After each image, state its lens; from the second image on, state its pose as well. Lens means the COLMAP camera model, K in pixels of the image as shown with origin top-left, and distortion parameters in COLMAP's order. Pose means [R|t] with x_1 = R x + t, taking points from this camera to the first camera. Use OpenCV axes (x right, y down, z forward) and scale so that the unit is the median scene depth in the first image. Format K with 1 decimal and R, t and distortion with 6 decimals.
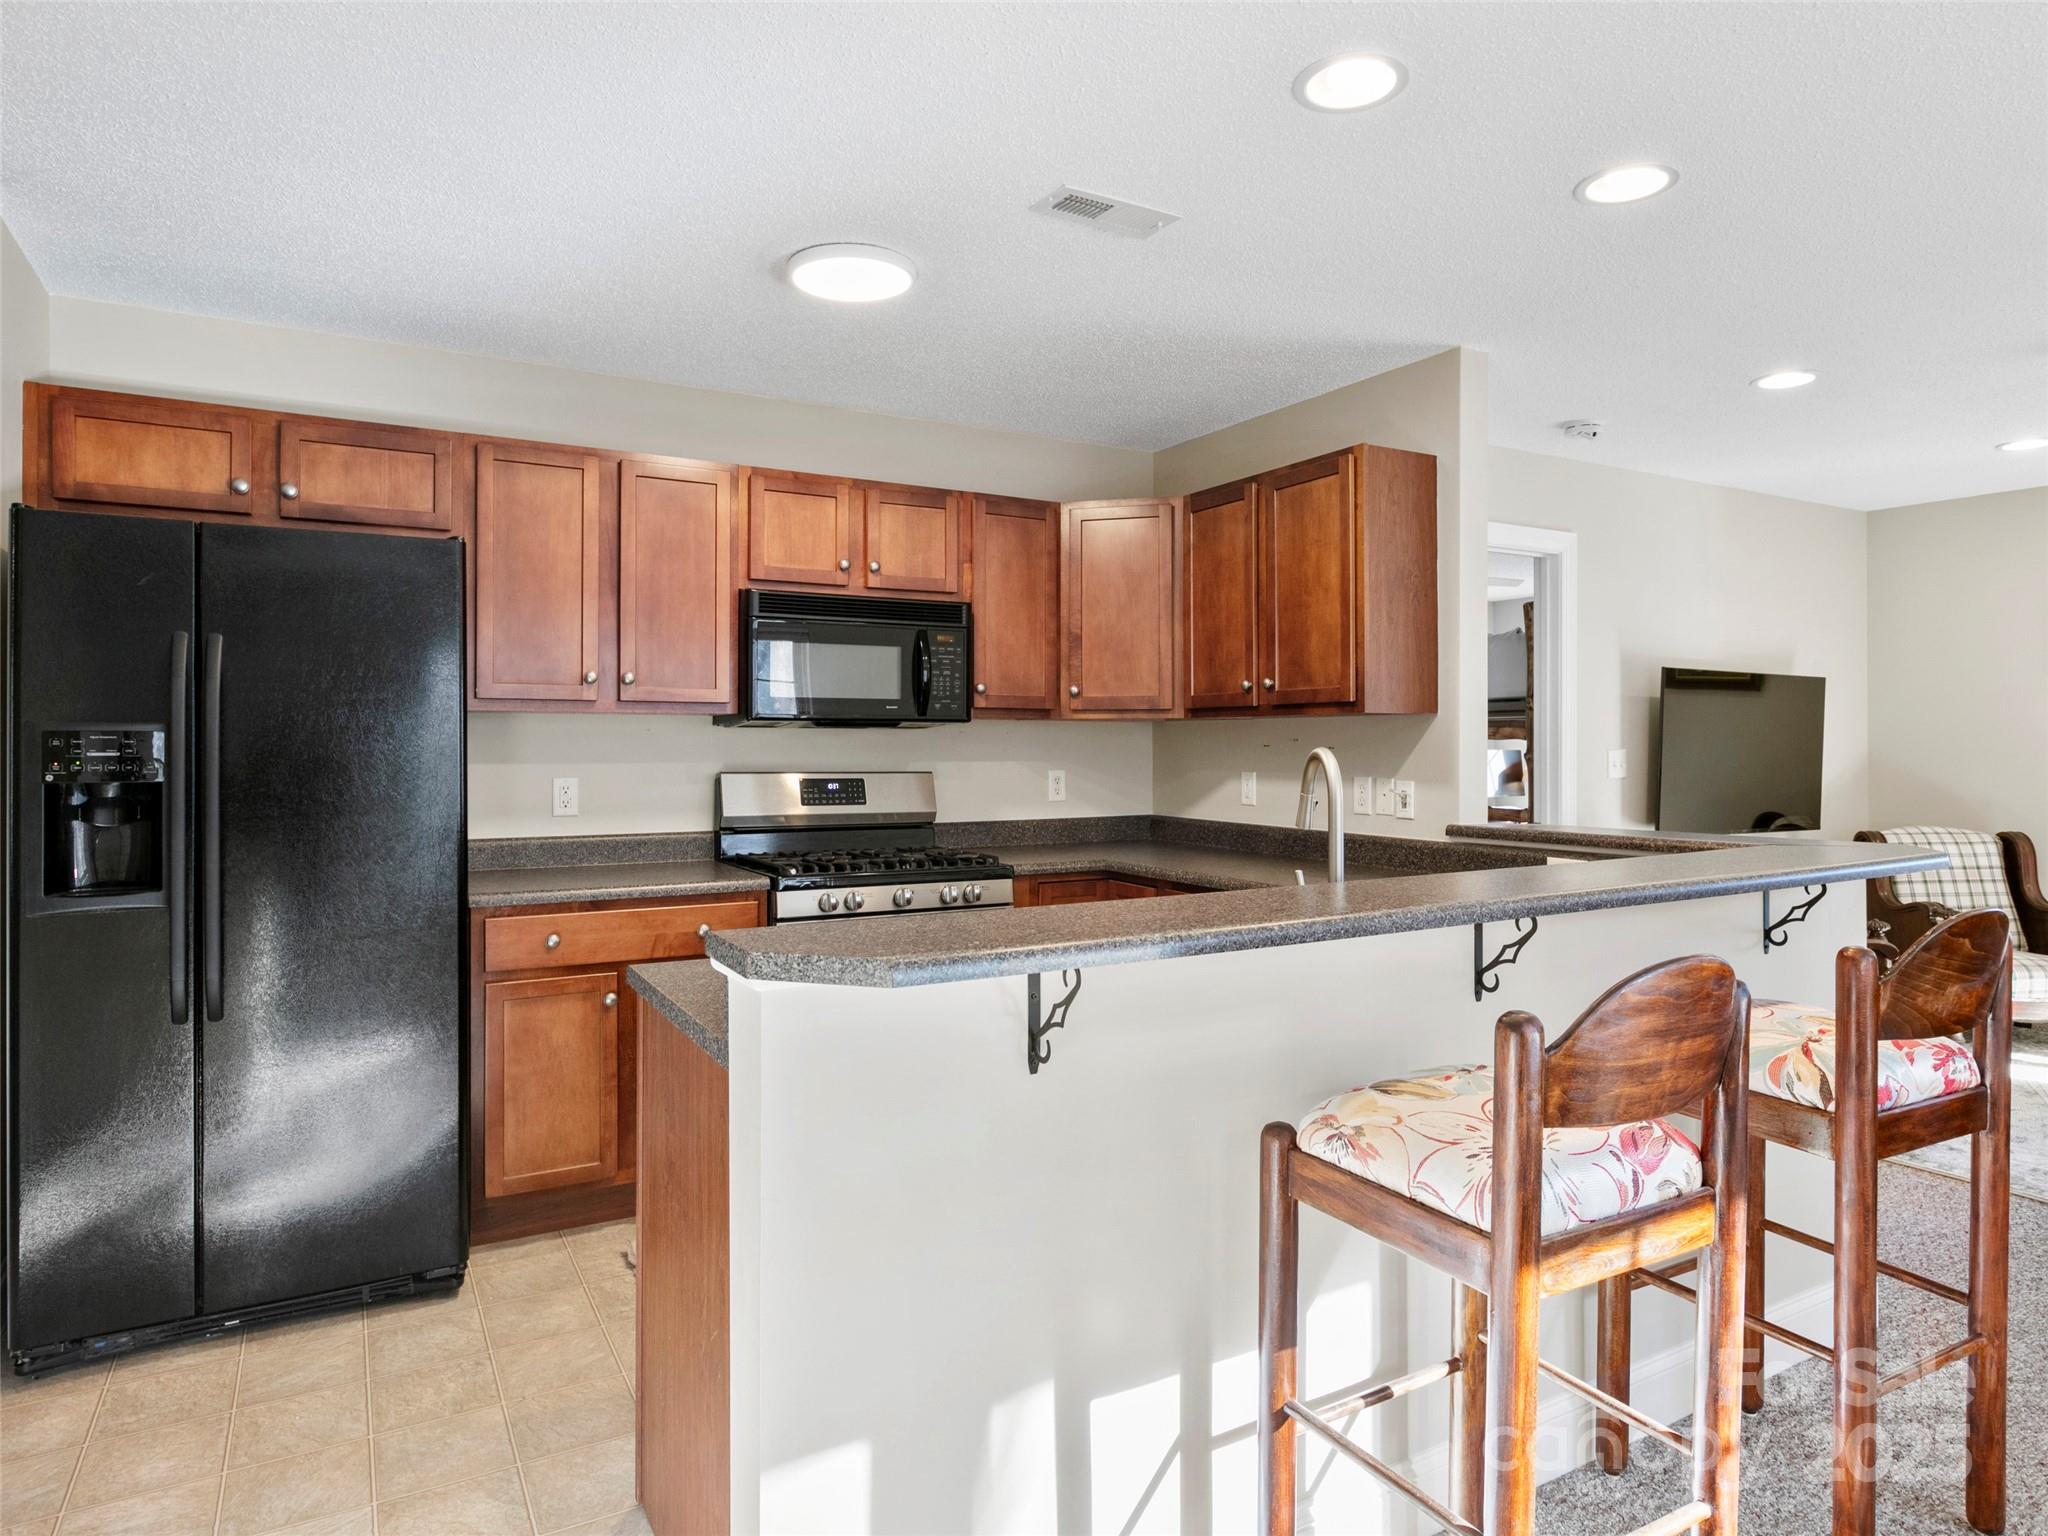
lens RADIAL K [[1209.9, 0, 1017.7], [0, 1209.9, 757.2], [0, 0, 1]] dist [-0.010264, -0.002237]
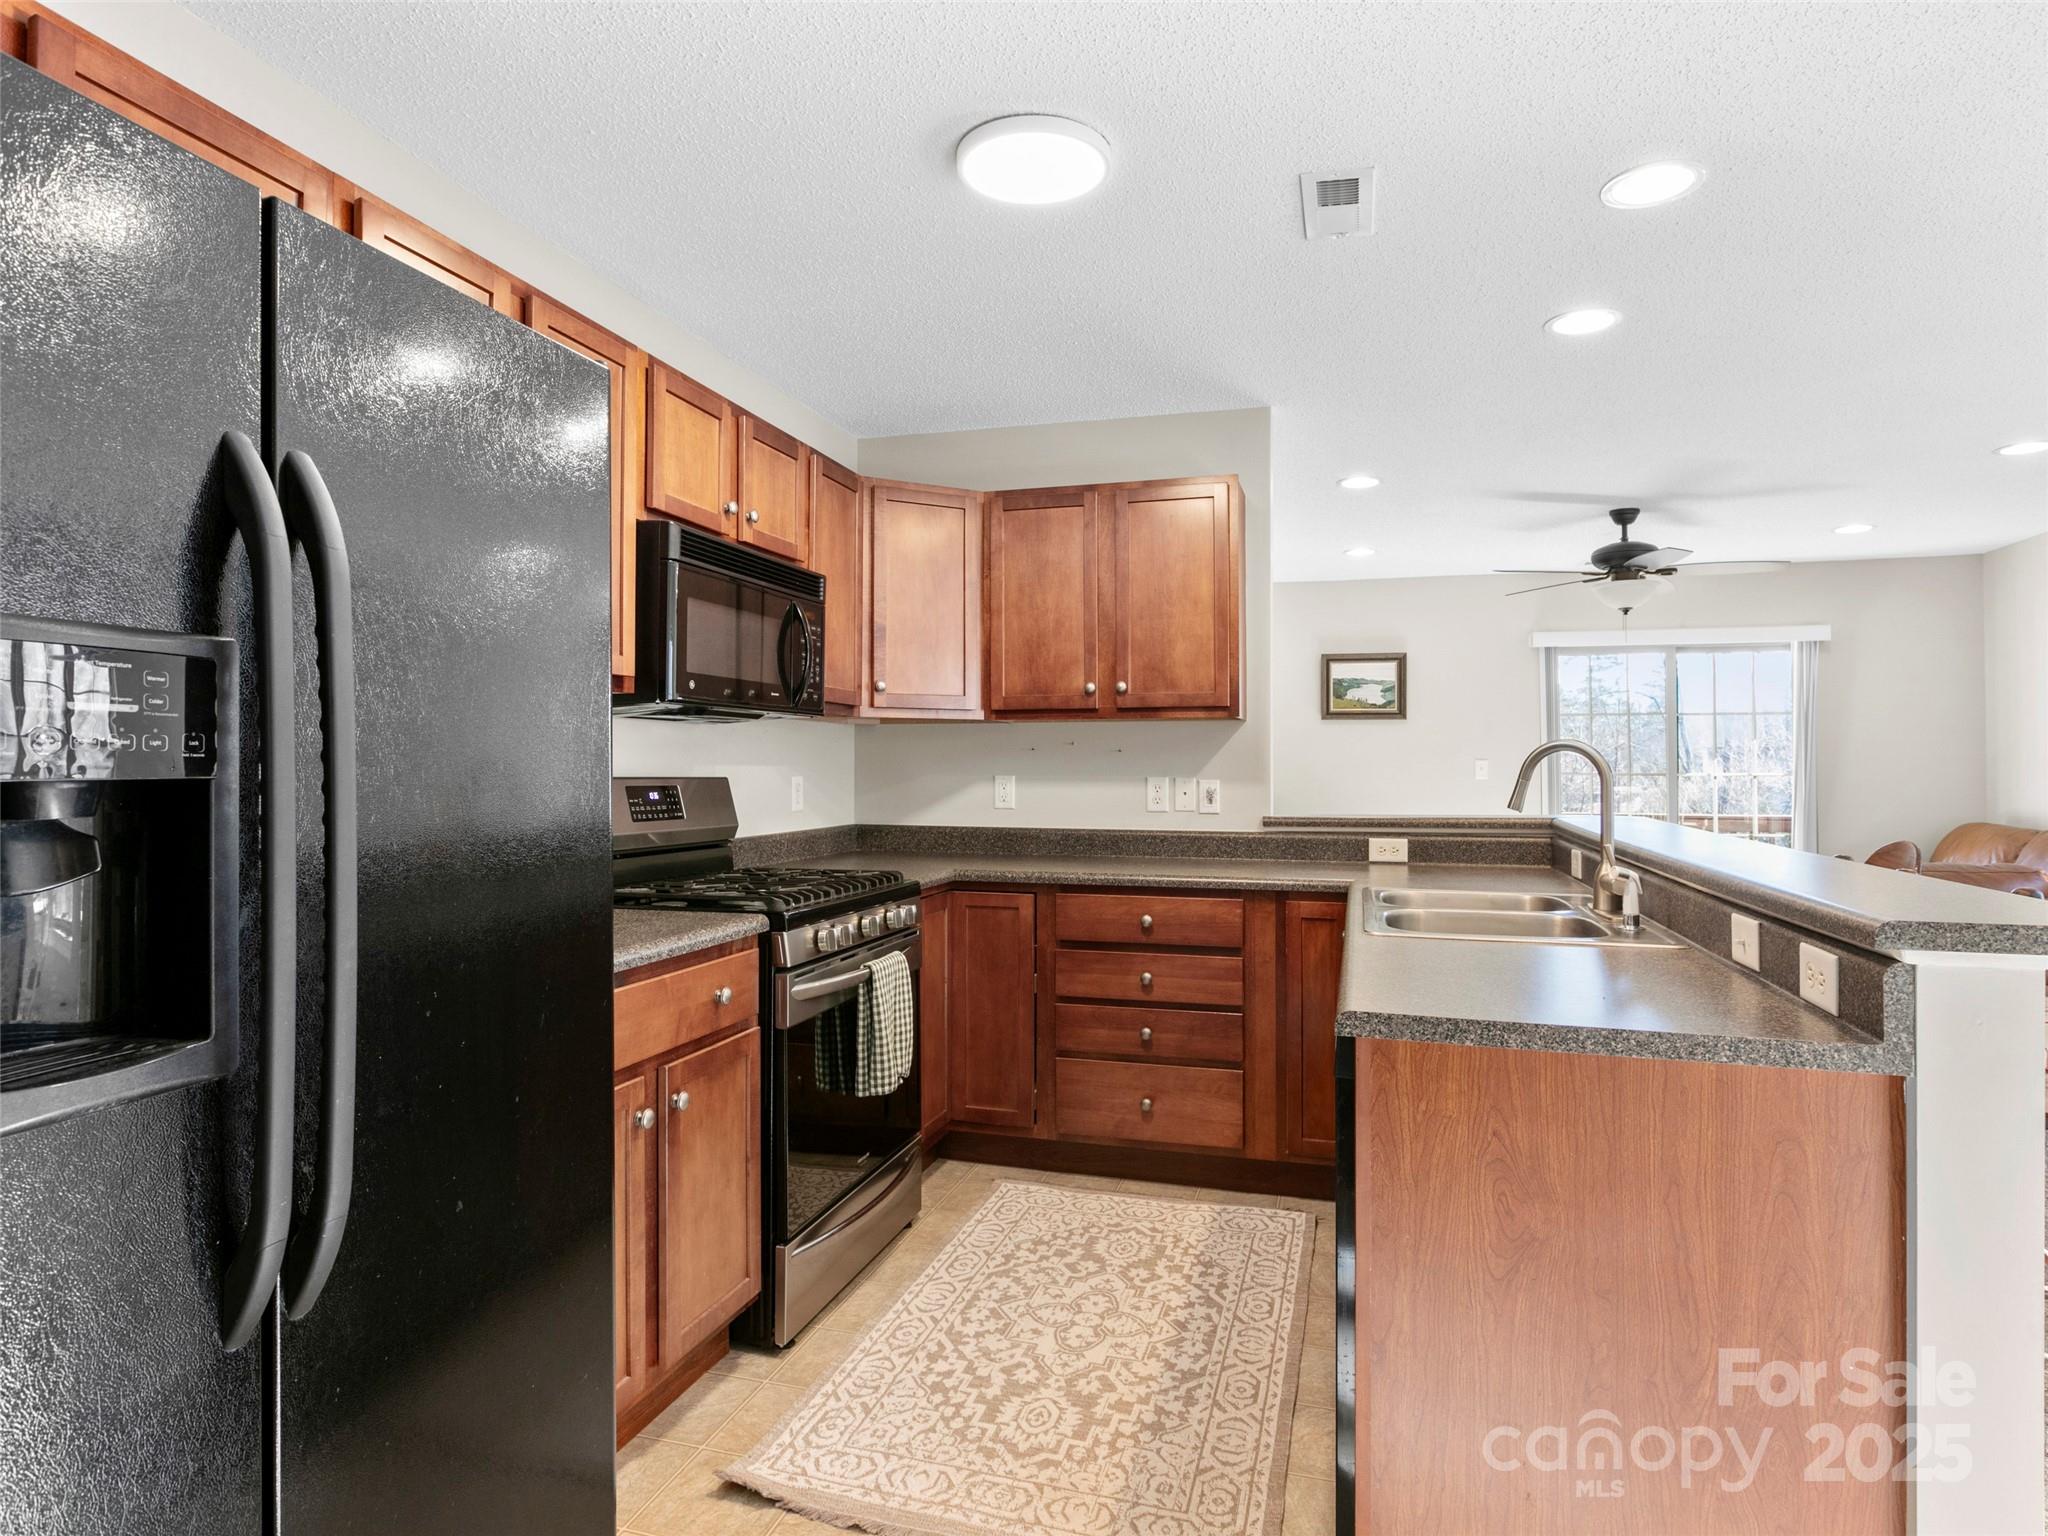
lens RADIAL K [[1164.8, 0, 1043.4], [0, 1164.8, 742.4], [0, 0, 1]] dist [-0.002313, 0.003230]
pose [[0.698164, 0.015954, 0.715760, -0.588888], [0.007695, 0.999527, -0.029785, 0.016929], [-0.715896, 0.026303, 0.697711, 0.372899]]
